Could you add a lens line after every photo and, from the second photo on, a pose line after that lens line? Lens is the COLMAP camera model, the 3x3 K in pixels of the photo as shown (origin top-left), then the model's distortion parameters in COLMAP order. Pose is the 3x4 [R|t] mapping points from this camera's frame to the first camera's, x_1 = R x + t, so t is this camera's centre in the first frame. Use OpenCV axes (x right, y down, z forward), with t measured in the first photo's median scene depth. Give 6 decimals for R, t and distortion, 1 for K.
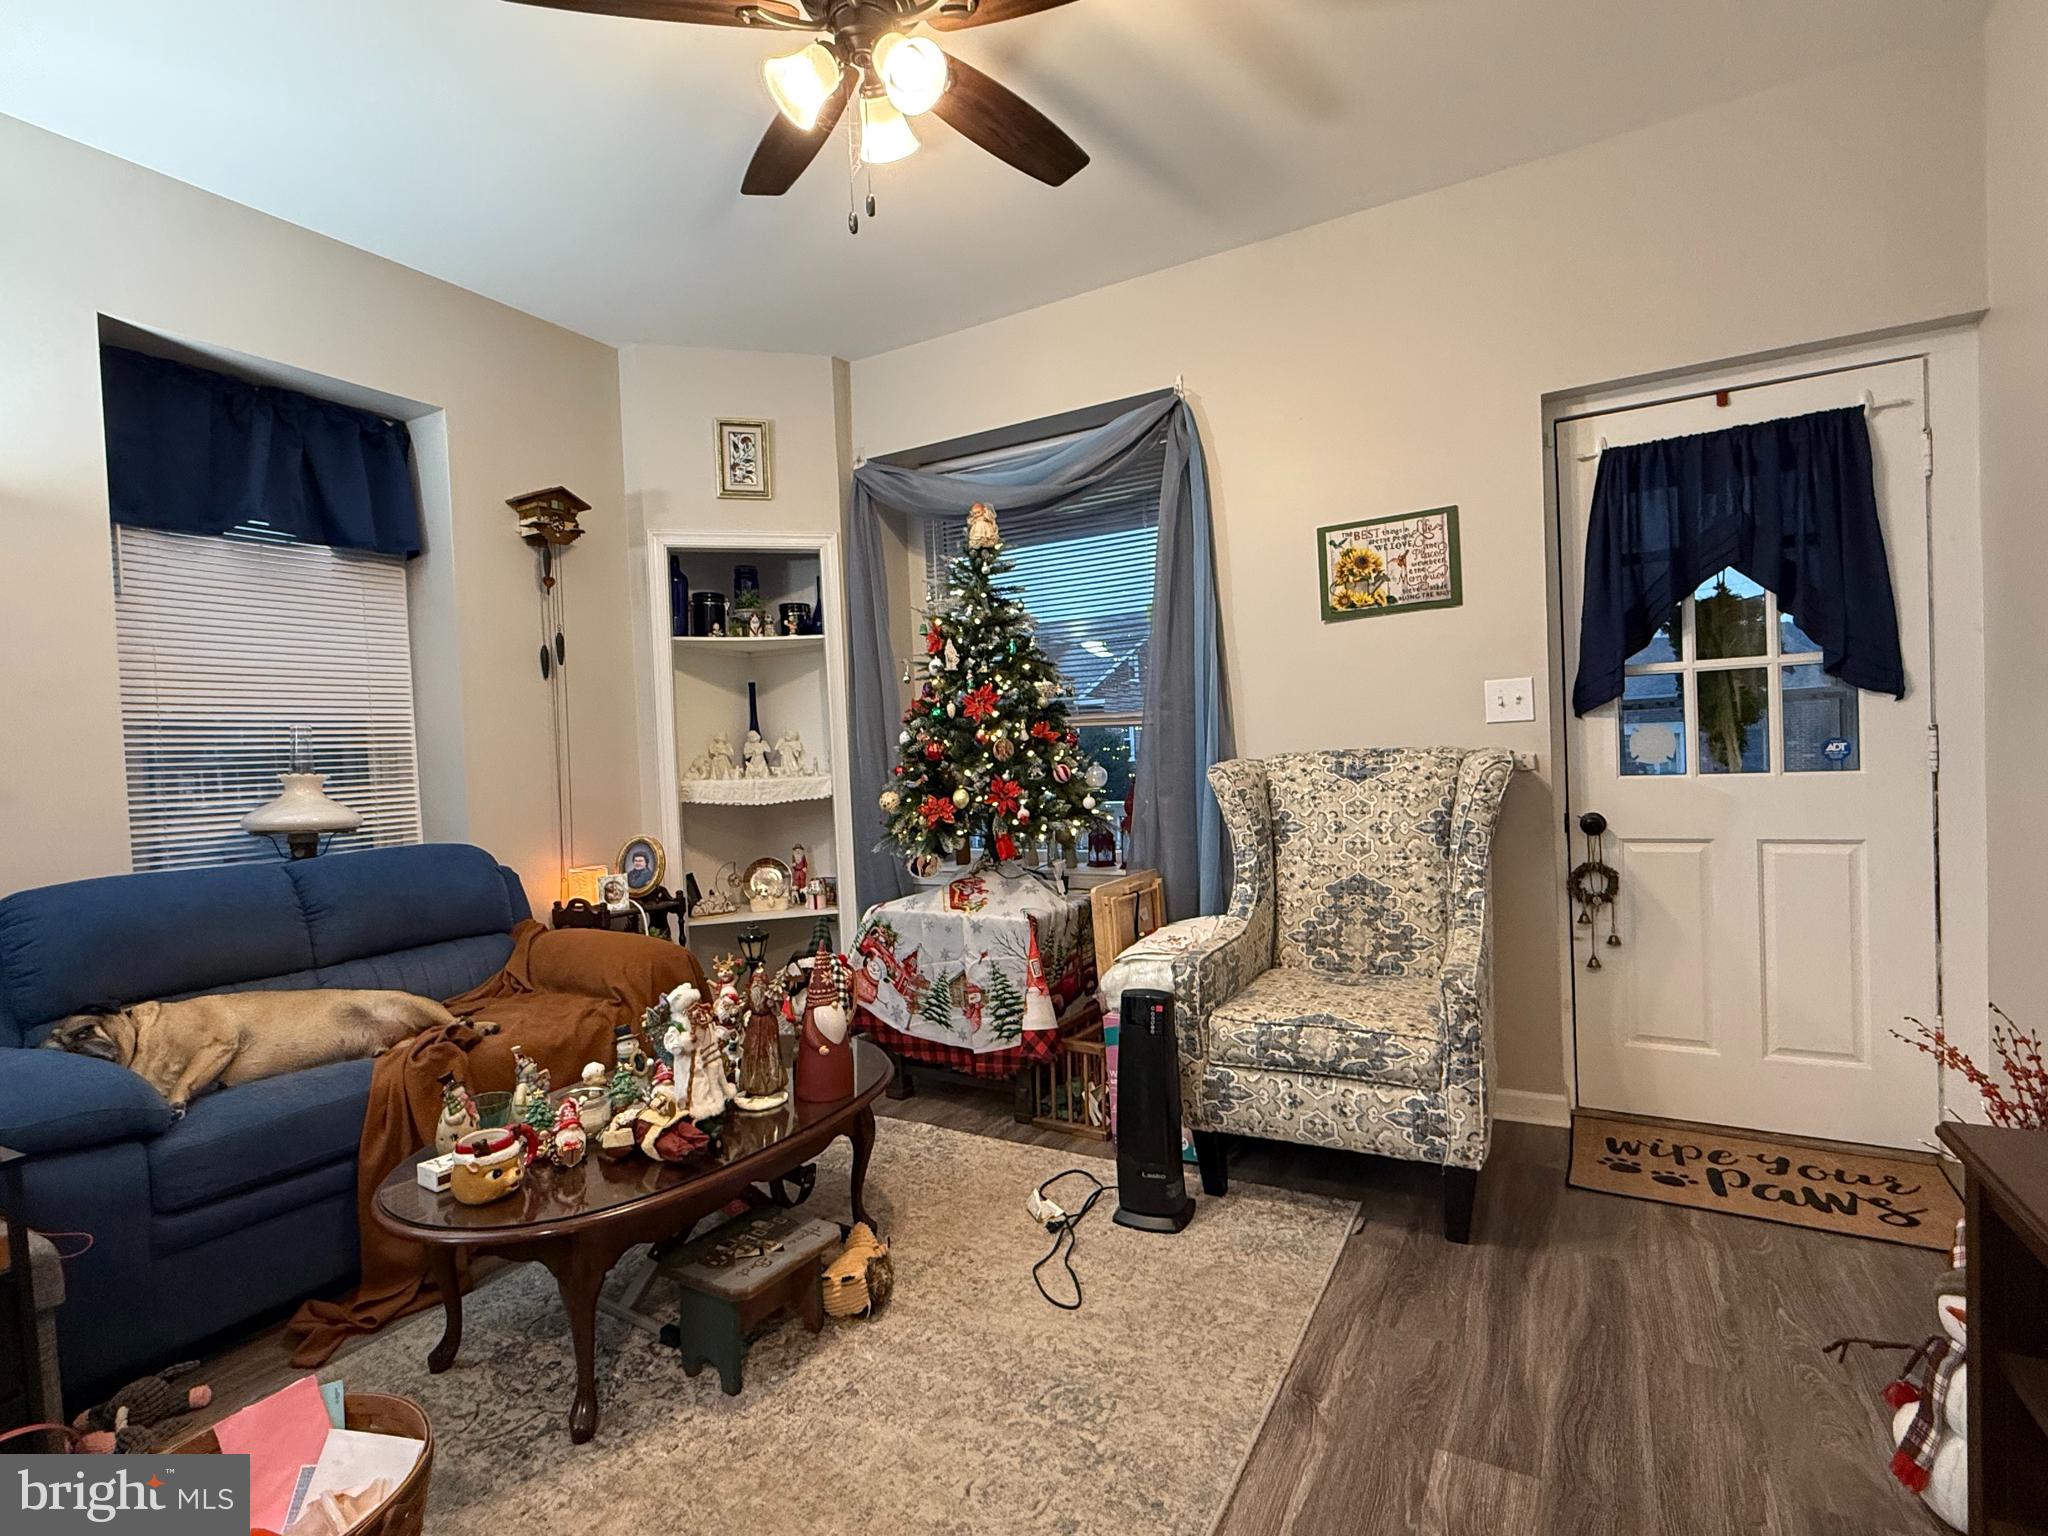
lens RADIAL K [[994.9, 0, 1019.3], [0, 994.9, 771.9], [0, 0, 1]] dist [0.000304, 0.000359]
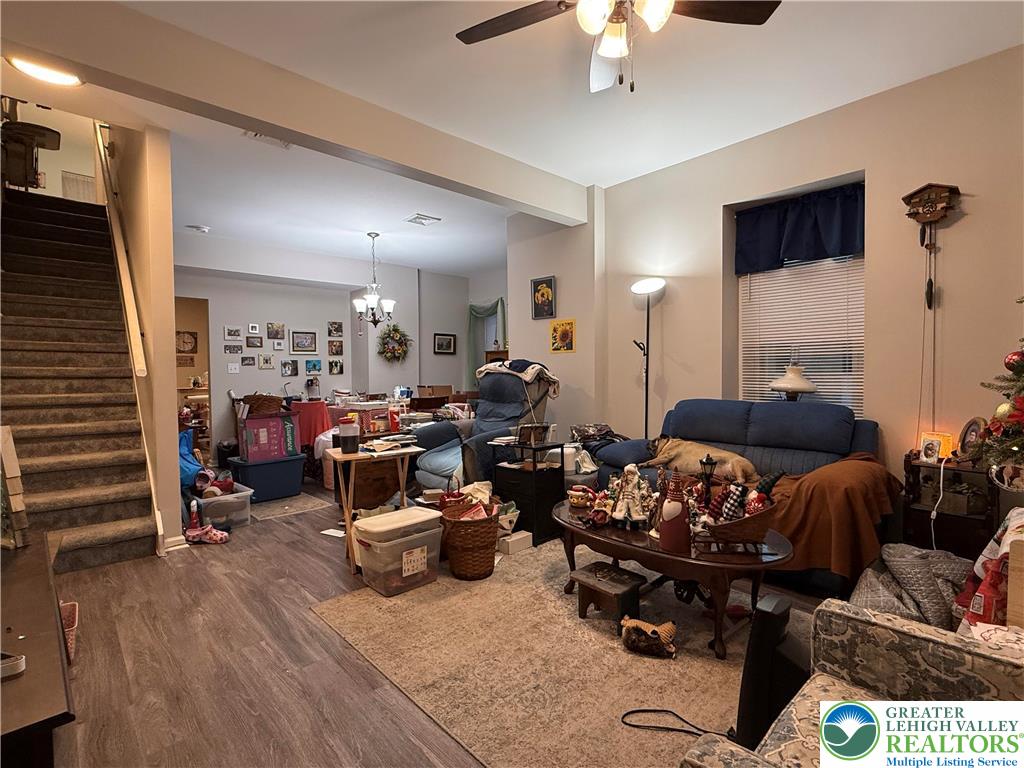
lens RADIAL K [[497.4, 0, 509.6], [0, 497.4, 385.9], [0, 0, 1]] dist [0.000304, 0.000359]
pose [[-0.302939, 0.068569, -0.950540, 0.578992], [-0.002817, 0.997339, 0.072842, -0.035069], [0.953006, 0.024744, -0.301940, 0.739233]]
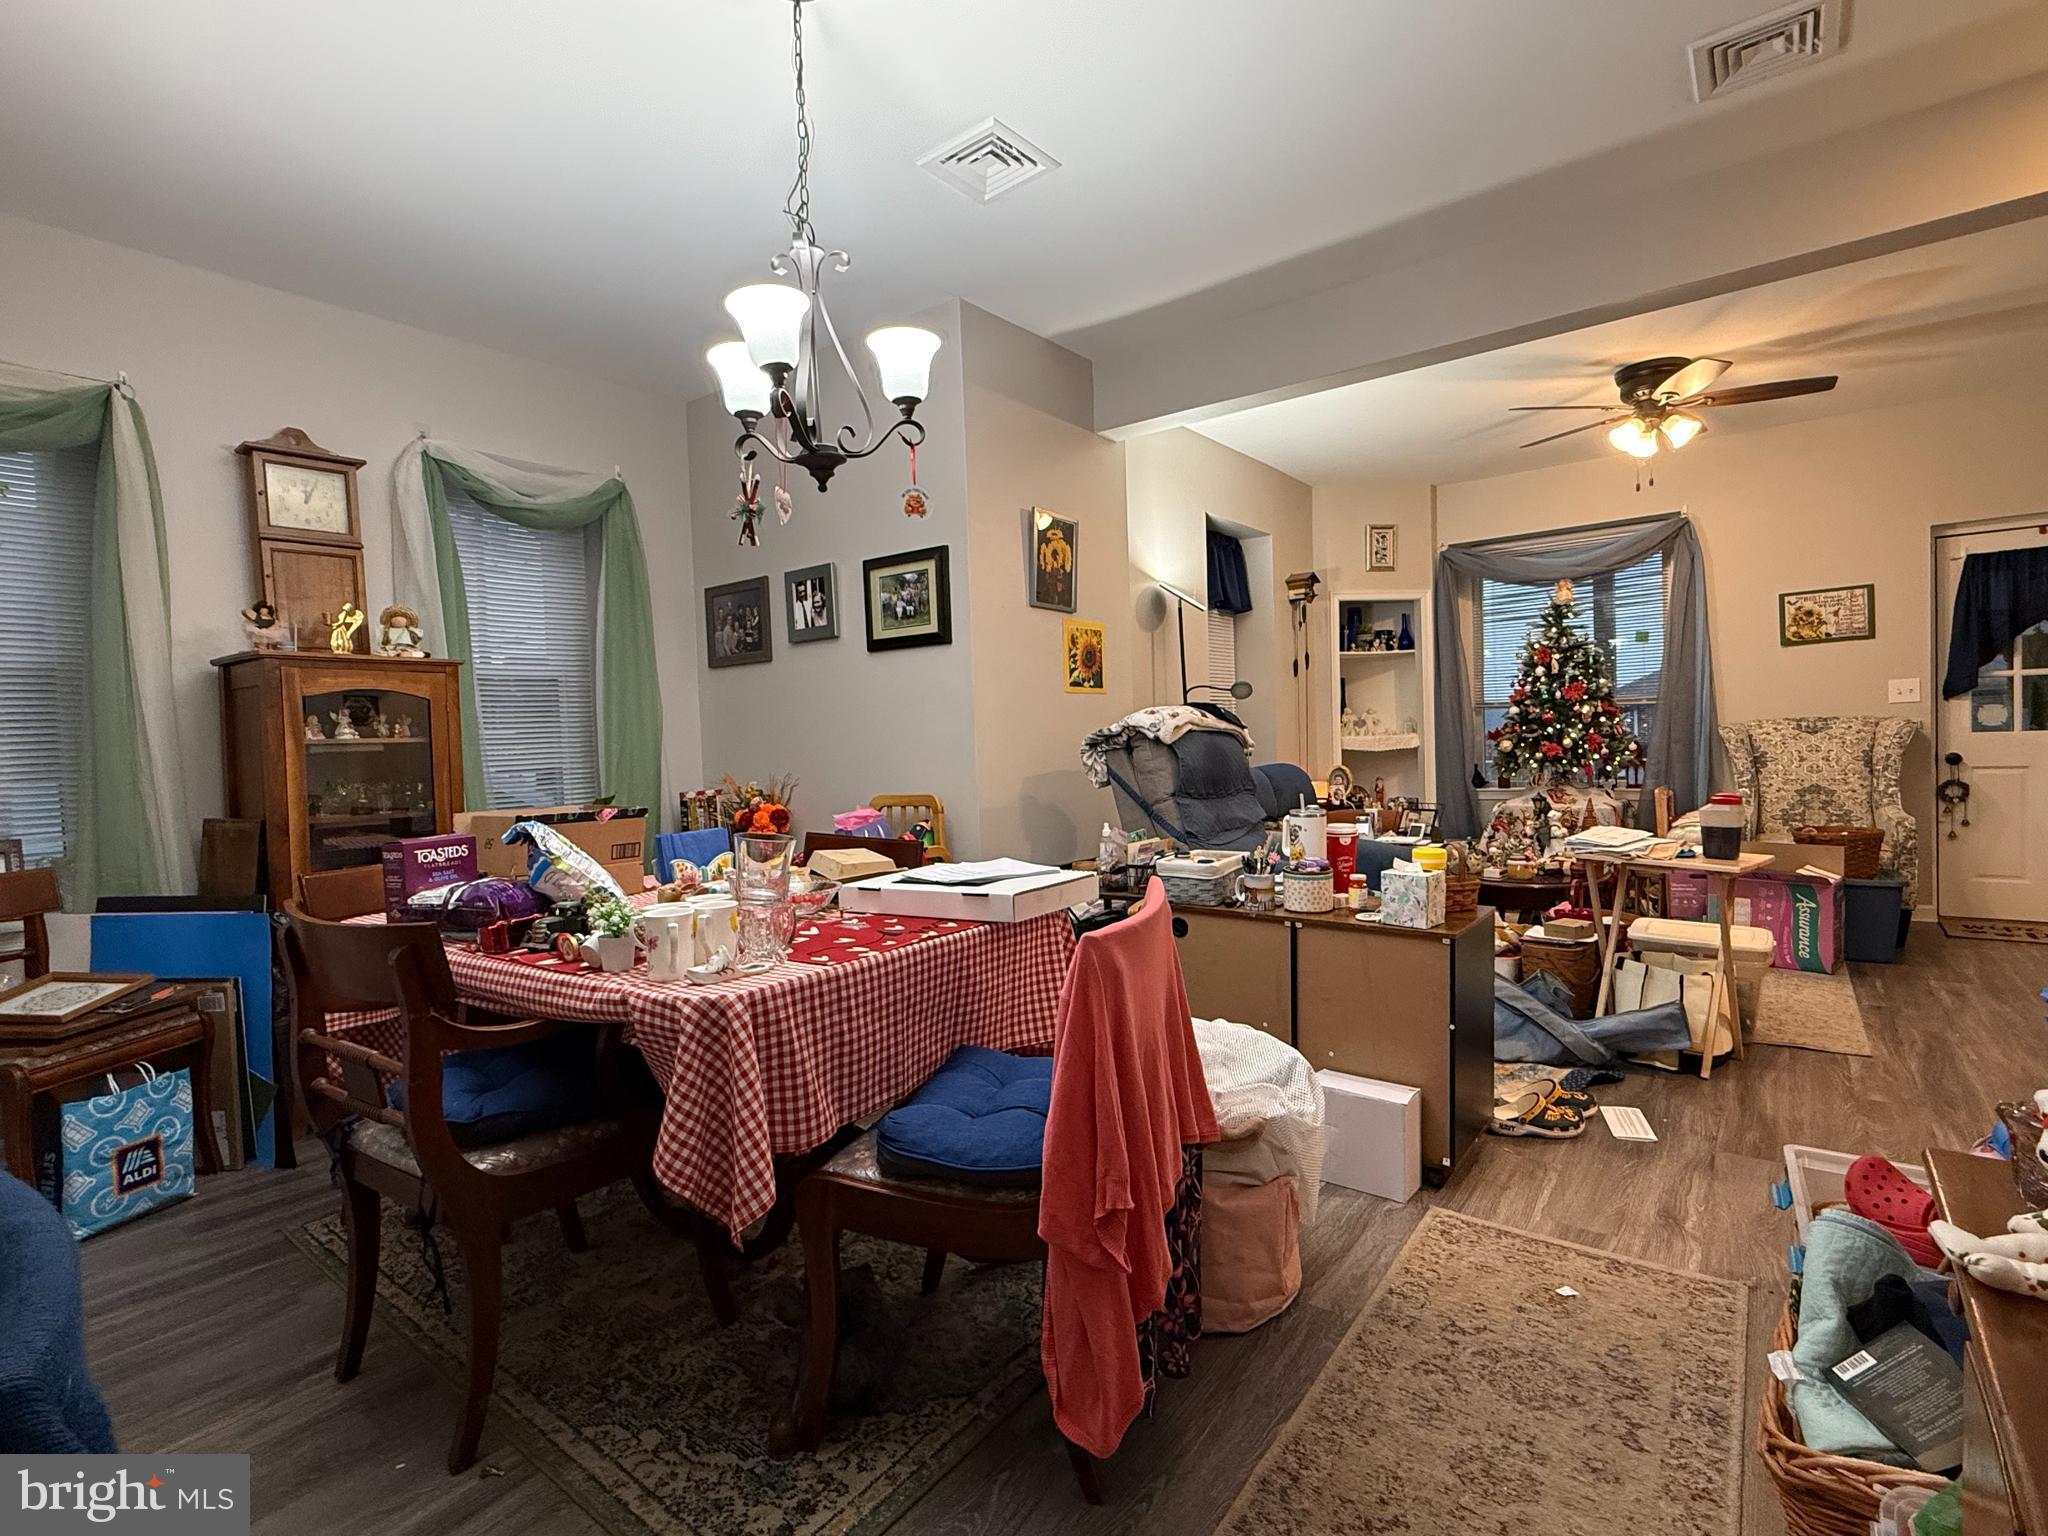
lens RADIAL K [[994.9, 0, 1019.3], [0, 994.9, 771.9], [0, 0, 1]] dist [0.000304, 0.000359]
pose [[0.990856, 0.014039, -0.134193, -0.867930], [-0.012285, 0.999828, 0.013889, 0.071305], [0.134365, -0.012113, 0.990858, -1.029394]]
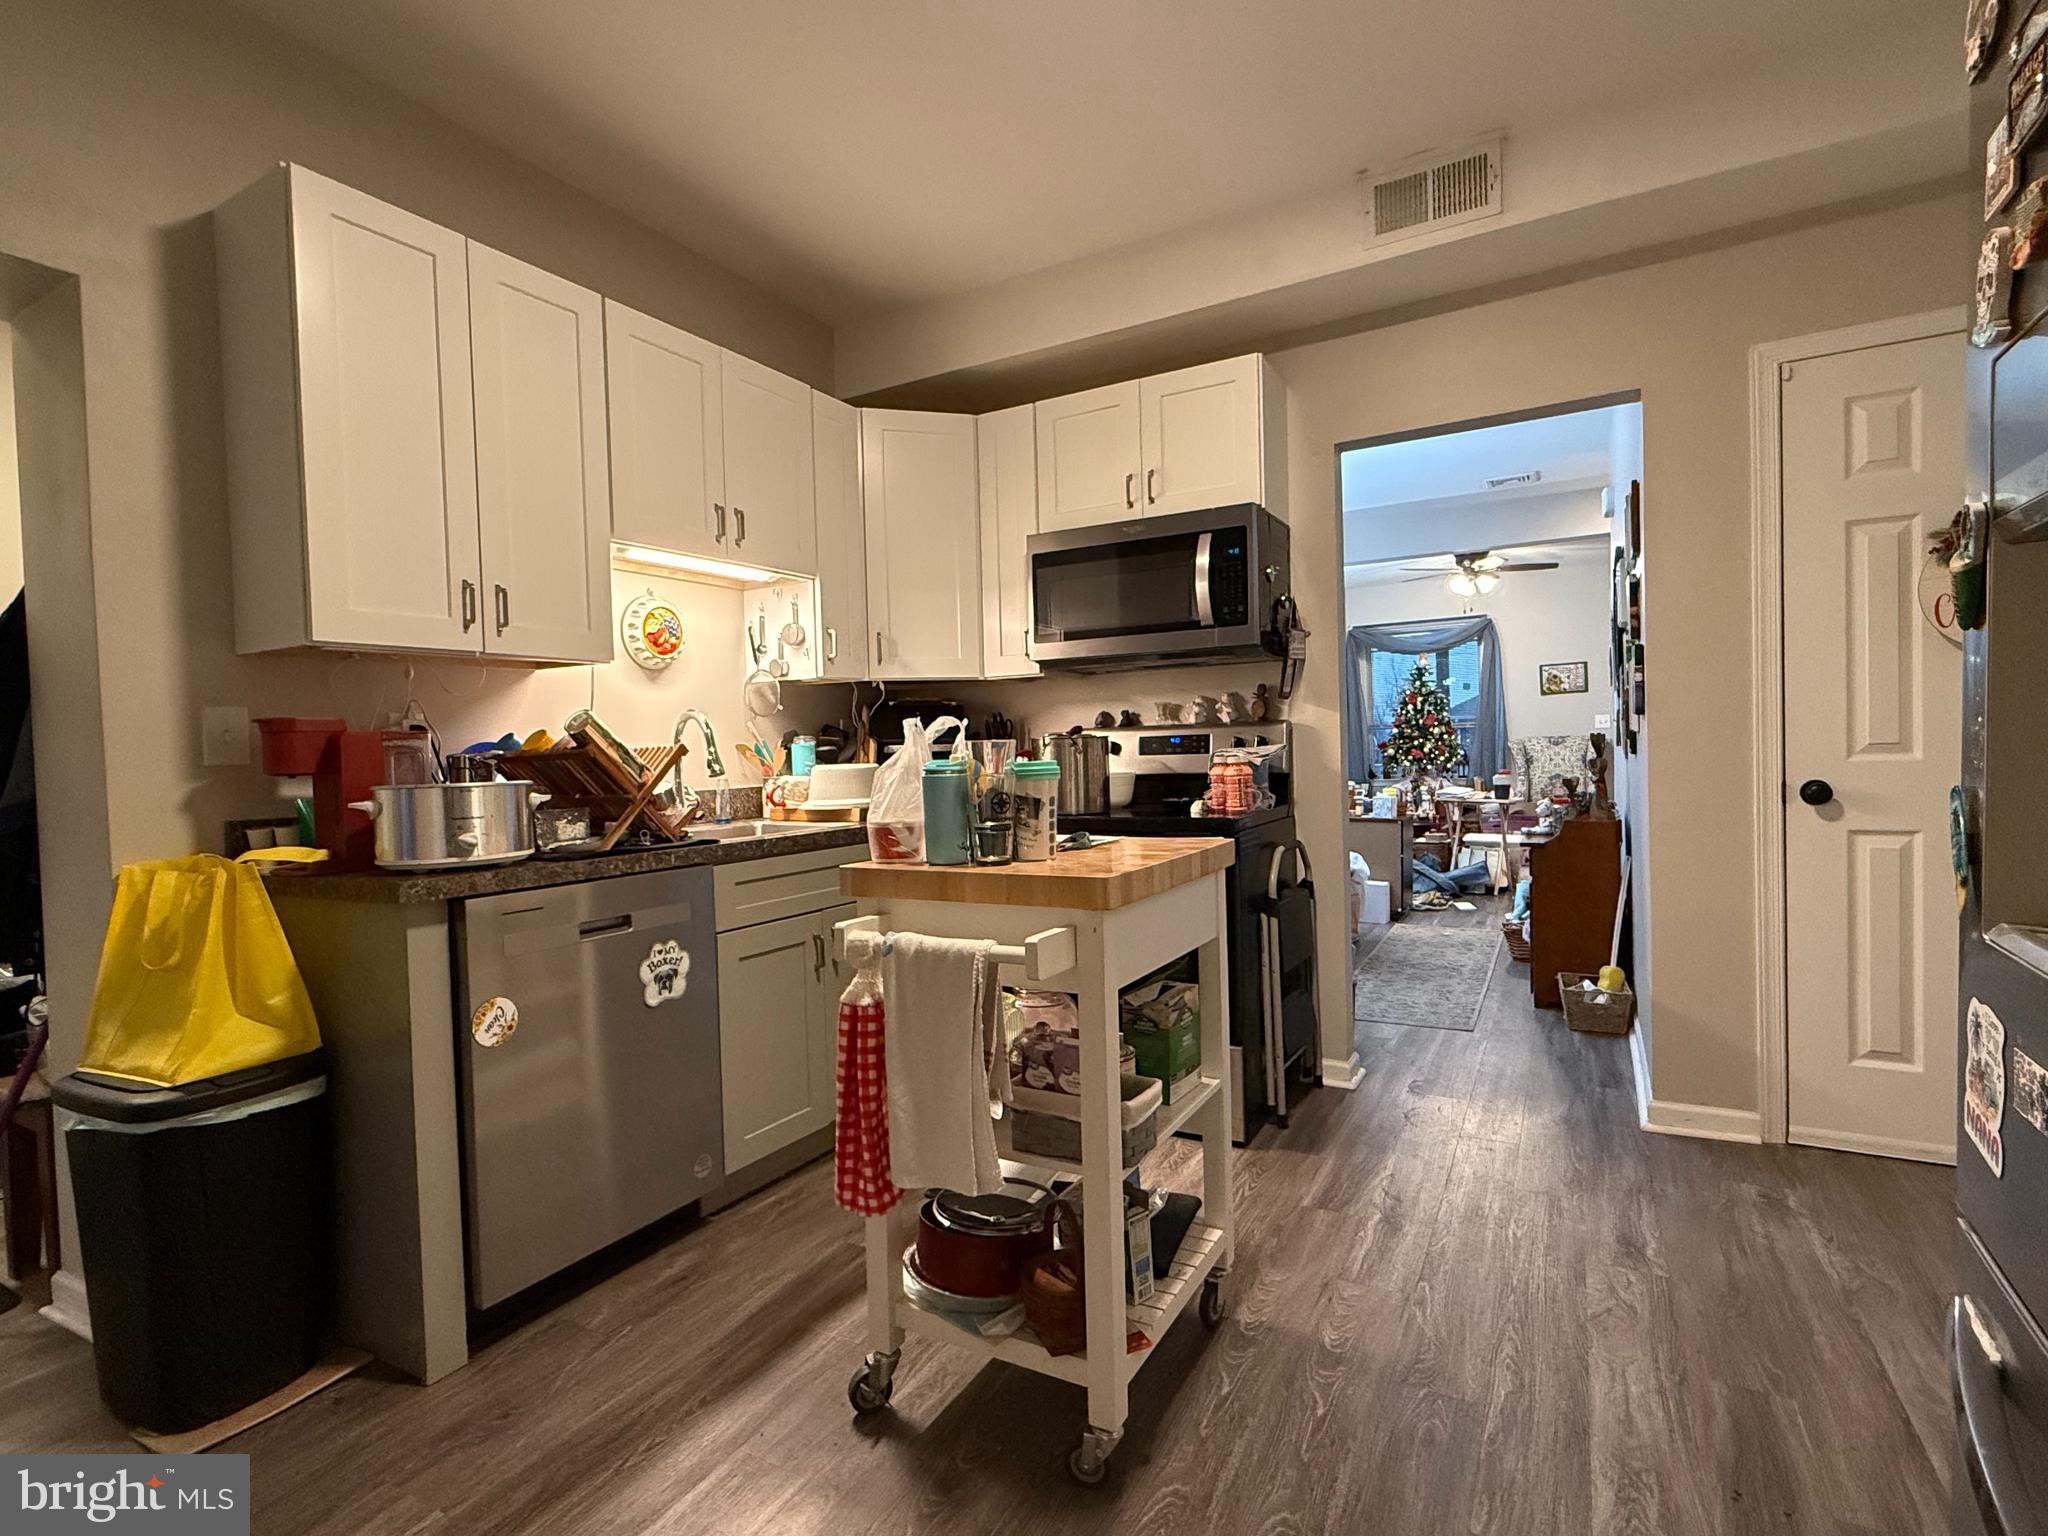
lens RADIAL K [[994.9, 0, 1019.3], [0, 994.9, 771.9], [0, 0, 1]] dist [0.000304, 0.000359]
pose [[0.999893, 0.013687, 0.005194, -1.438363], [-0.013678, 0.999905, -0.001604, 0.124648], [-0.005215, 0.001533, 0.999985, -2.259156]]
